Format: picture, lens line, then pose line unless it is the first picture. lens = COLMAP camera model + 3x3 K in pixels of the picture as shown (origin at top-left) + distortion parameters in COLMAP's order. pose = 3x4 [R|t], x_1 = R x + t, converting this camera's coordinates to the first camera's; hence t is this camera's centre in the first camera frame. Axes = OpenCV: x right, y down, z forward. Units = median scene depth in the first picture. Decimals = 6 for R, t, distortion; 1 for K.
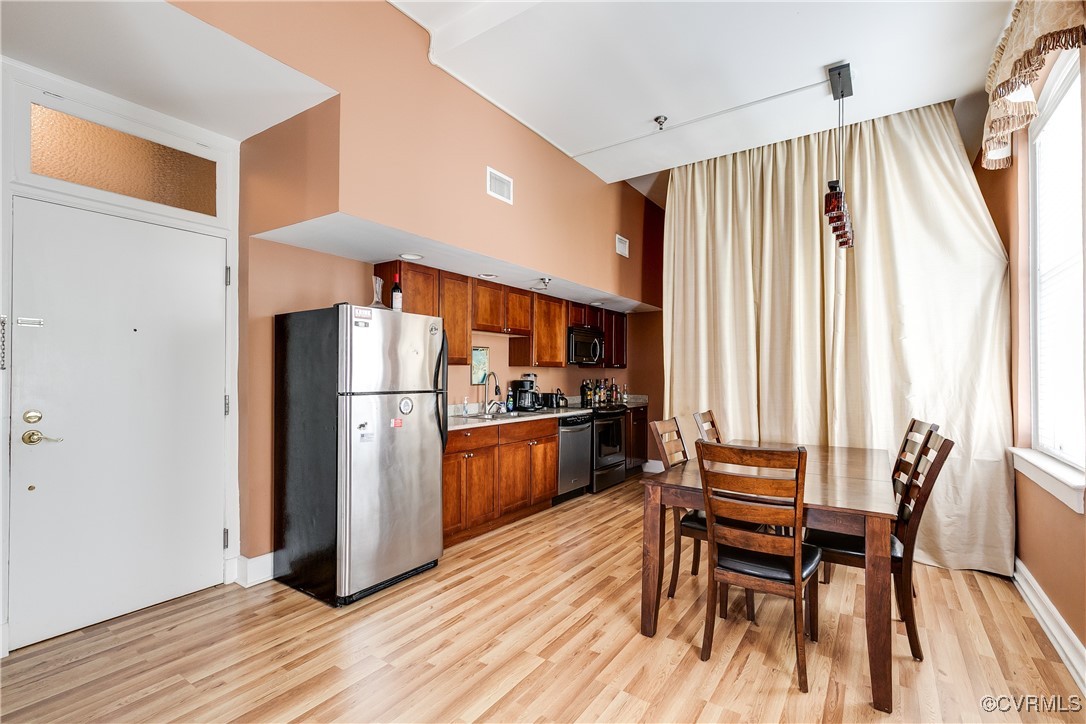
lens RADIAL K [[499.9, 0, 547.1], [0, 499.9, 369.8], [0, 0, 1]] dist [0.002614, 0.000094]
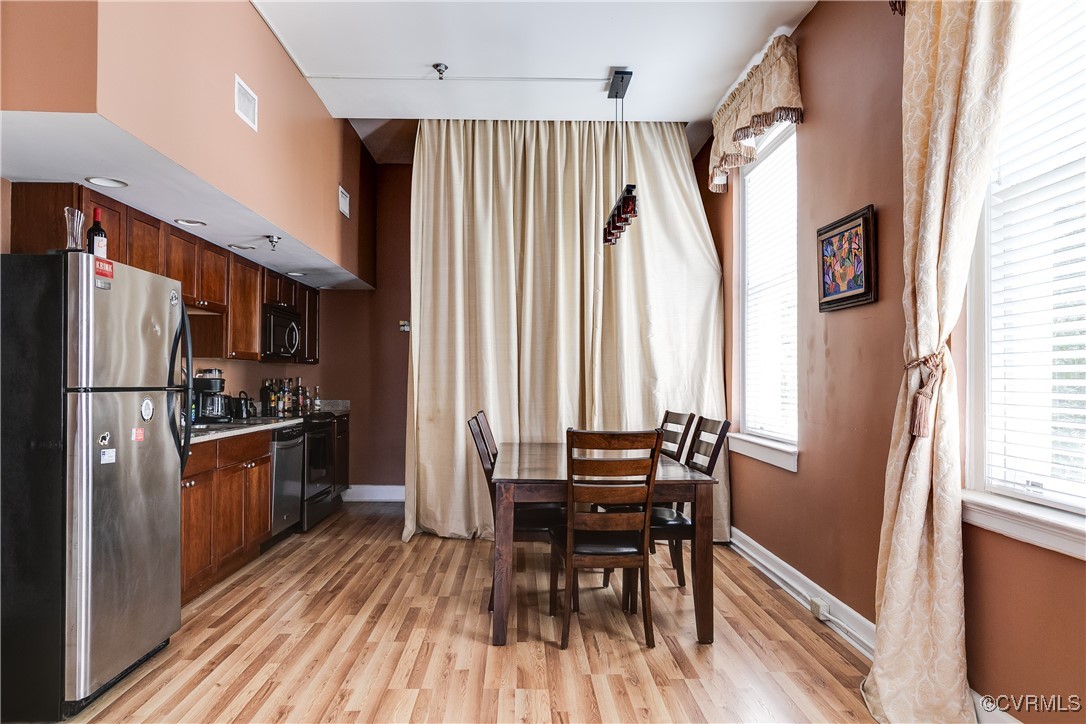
lens RADIAL K [[712.1, 0, 545.8], [0, 712.1, 374.1], [0, 0, 1]] dist [0.003815, -0.000102]
pose [[0.806636, 0.005567, 0.591022, -0.272144], [-0.006519, 0.999979, -0.000522, 0.014082], [-0.591012, -0.003431, 0.806655, -0.063511]]
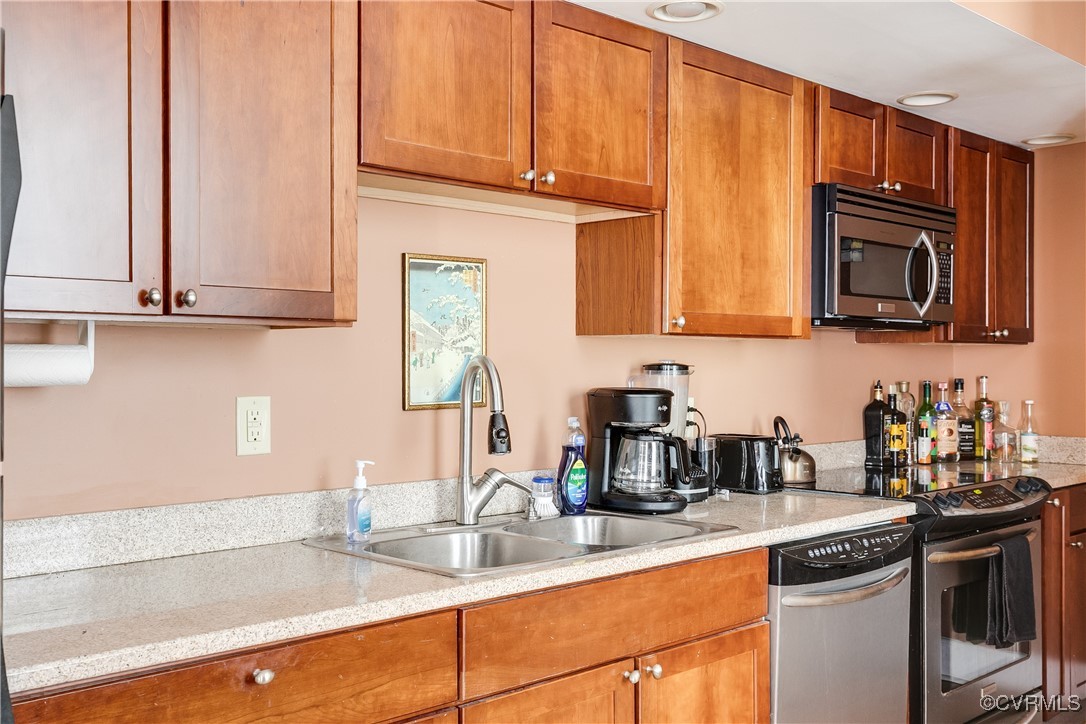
lens RADIAL K [[1040.6, 0, 543.0], [0, 1040.6, 362.0], [0, 0, 1]] dist [0.014625, 0.007201]
pose [[0.973392, -0.004500, -0.229104, 0.033000], [0.005560, 0.999977, 0.003983, 0.005354], [0.229081, -0.005151, 0.973394, 0.506486]]
